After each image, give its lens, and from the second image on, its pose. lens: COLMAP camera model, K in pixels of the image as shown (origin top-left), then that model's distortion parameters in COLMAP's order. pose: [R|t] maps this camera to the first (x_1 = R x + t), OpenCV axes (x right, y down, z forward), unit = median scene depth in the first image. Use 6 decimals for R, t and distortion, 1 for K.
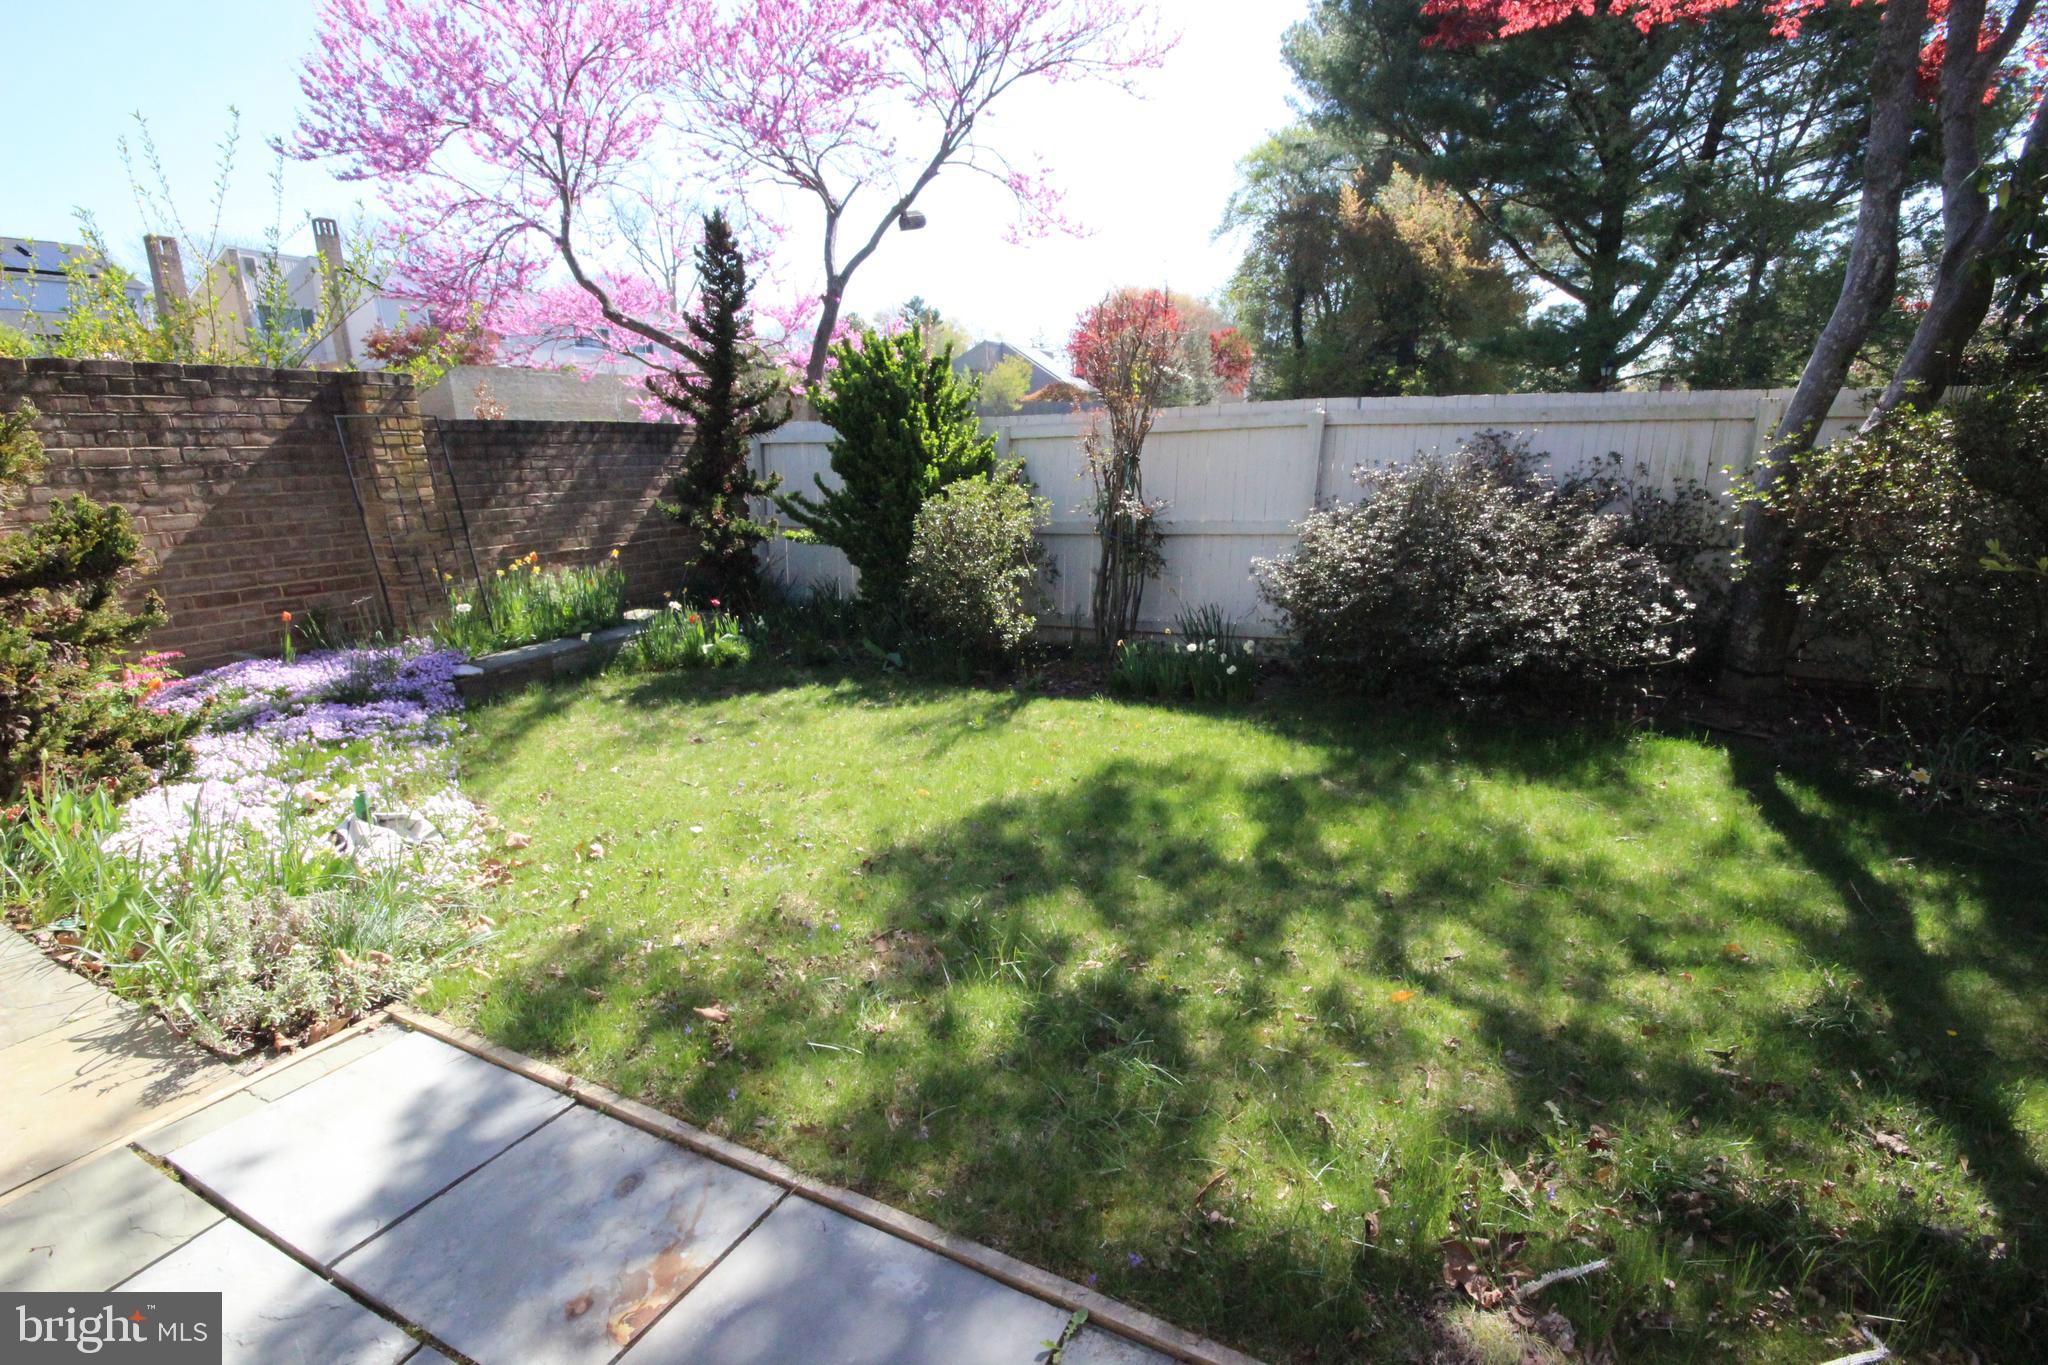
lens RADIAL K [[953.2, 0, 1027.8], [0, 953.2, 690.1], [0, 0, 1]] dist [0.009993, -0.009934]
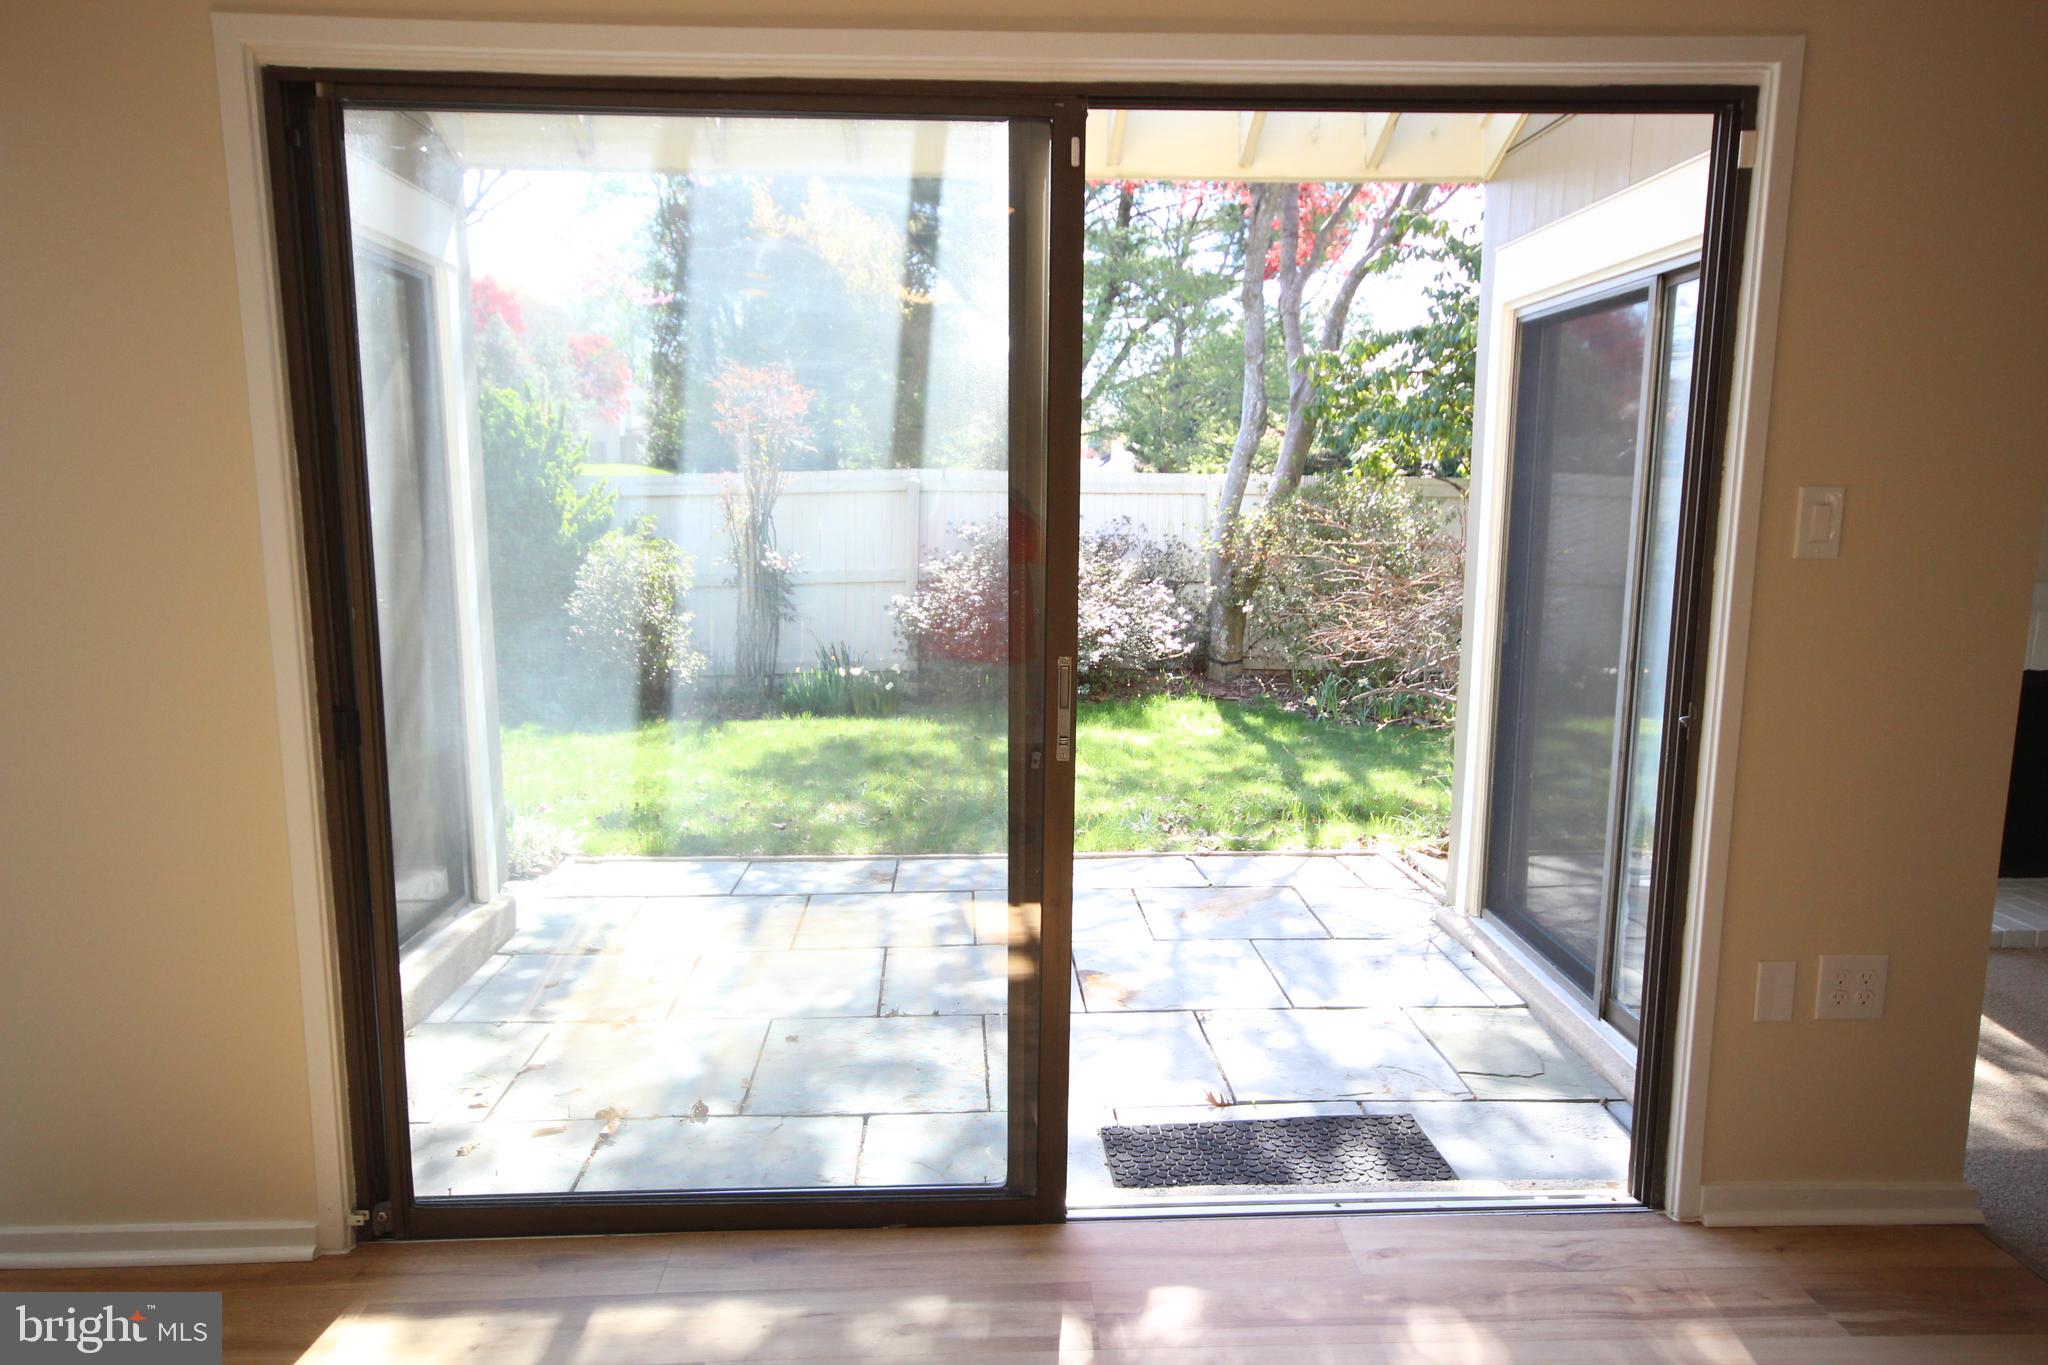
lens RADIAL K [[1364.5, 0, 1022.8], [0, 1364.5, 705.7], [0, 0, 1]] dist [0.003344, -0.001363]
pose [[0.870827, -0.059943, 0.487921, -0.451473], [0.106178, 0.992045, -0.067628, 0.128331], [-0.479985, 0.110699, 0.870264, -0.559286]]
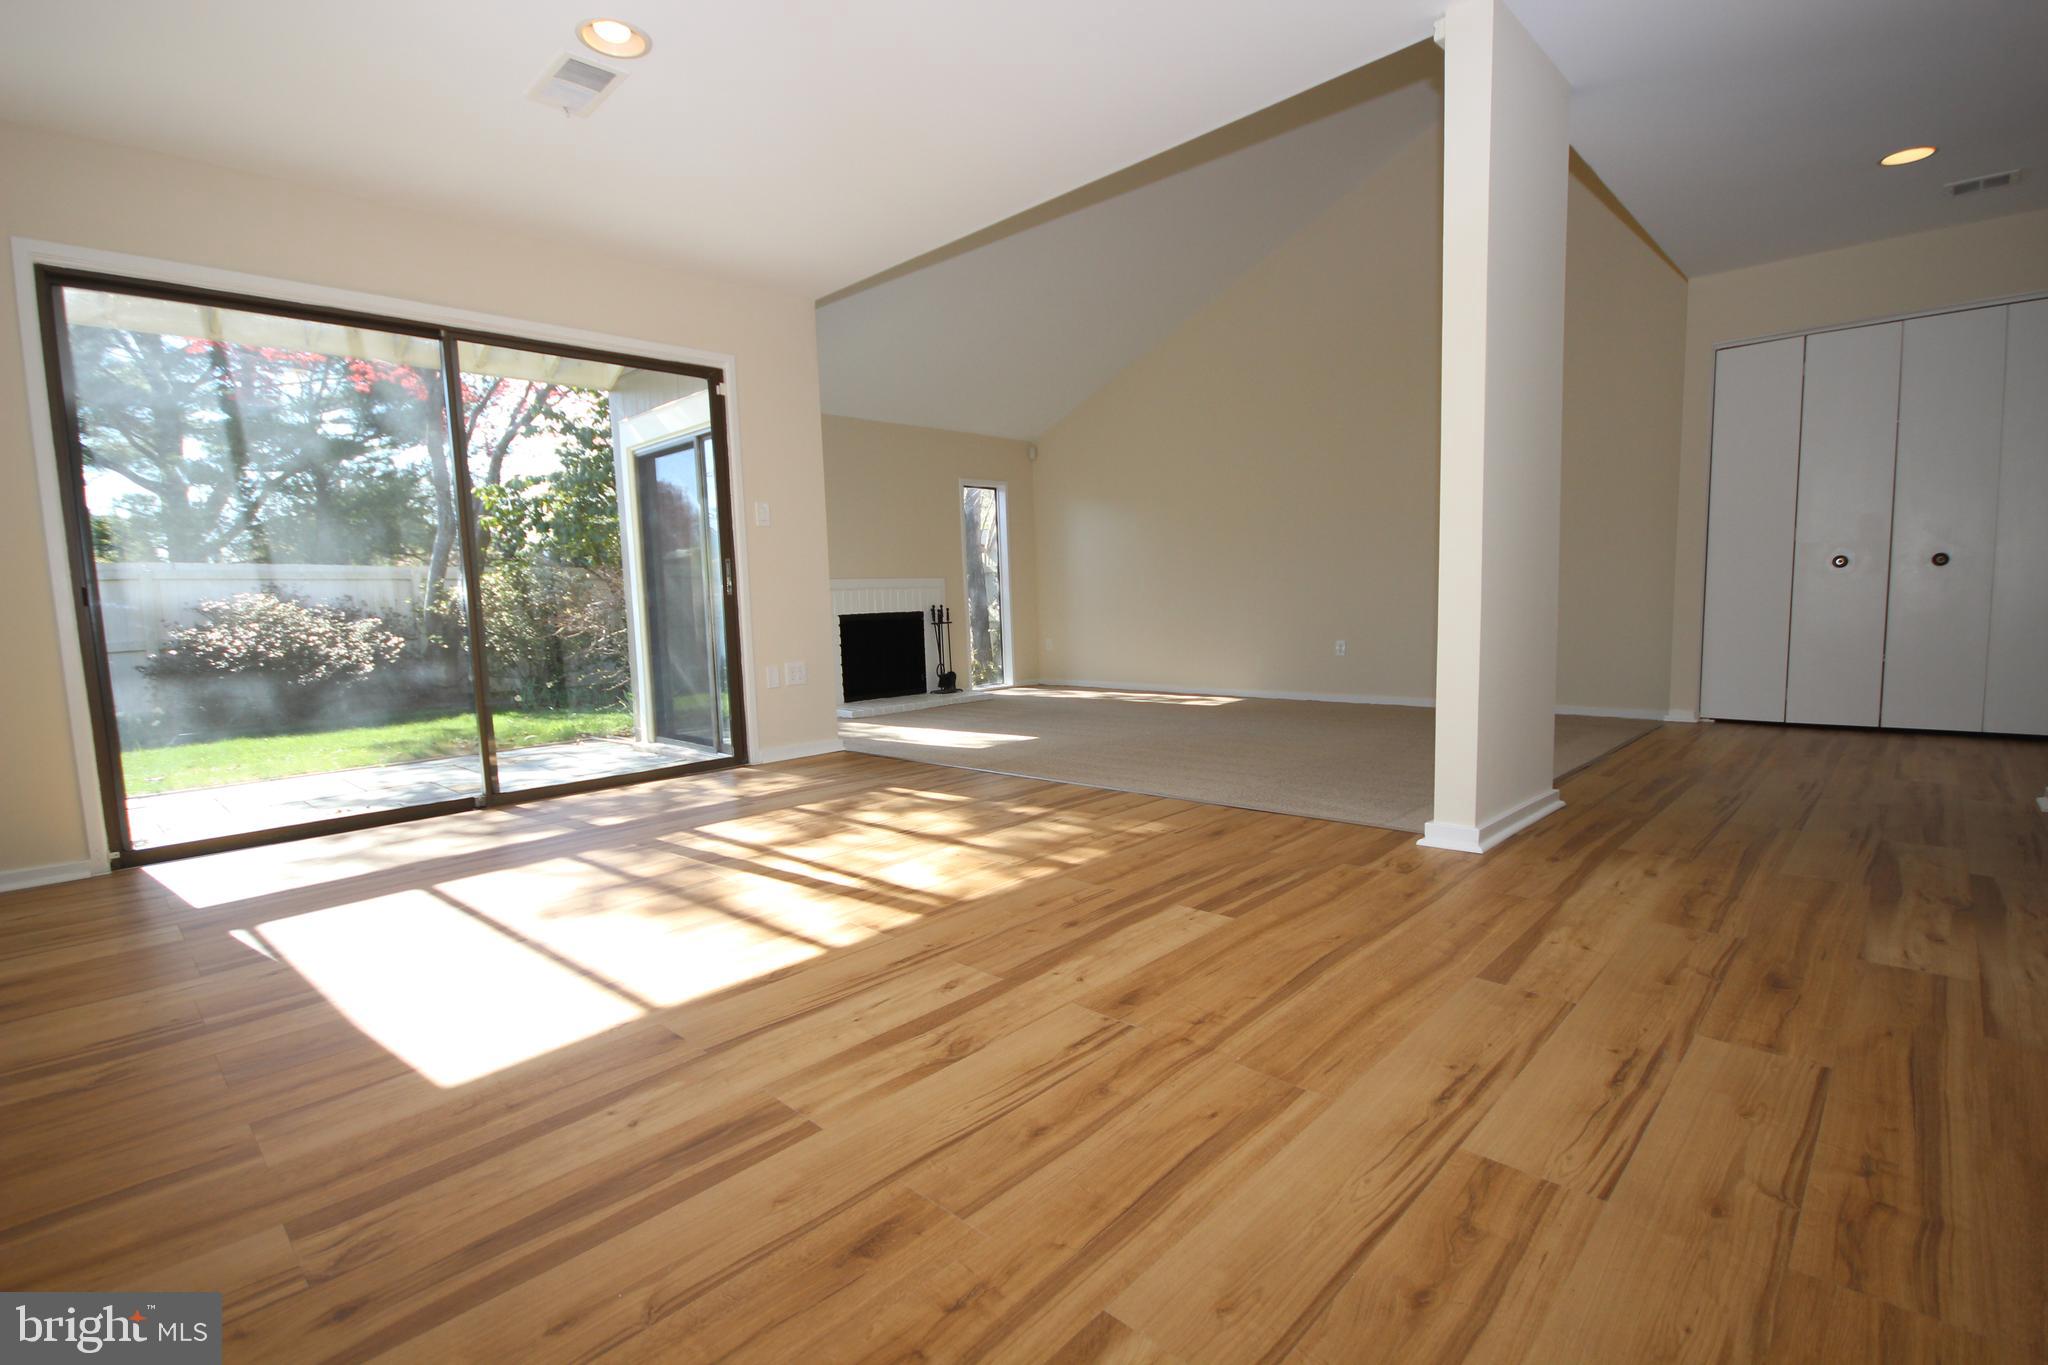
lens RADIAL K [[953.2, 0, 1027.8], [0, 953.2, 690.1], [0, 0, 1]] dist [0.009993, -0.009934]
pose [[0.292902, -0.086787, 0.952196, -0.782820], [0.267677, 0.963493, 0.005477, 0.274117], [-0.917909, 0.253276, 0.305440, -0.752702]]
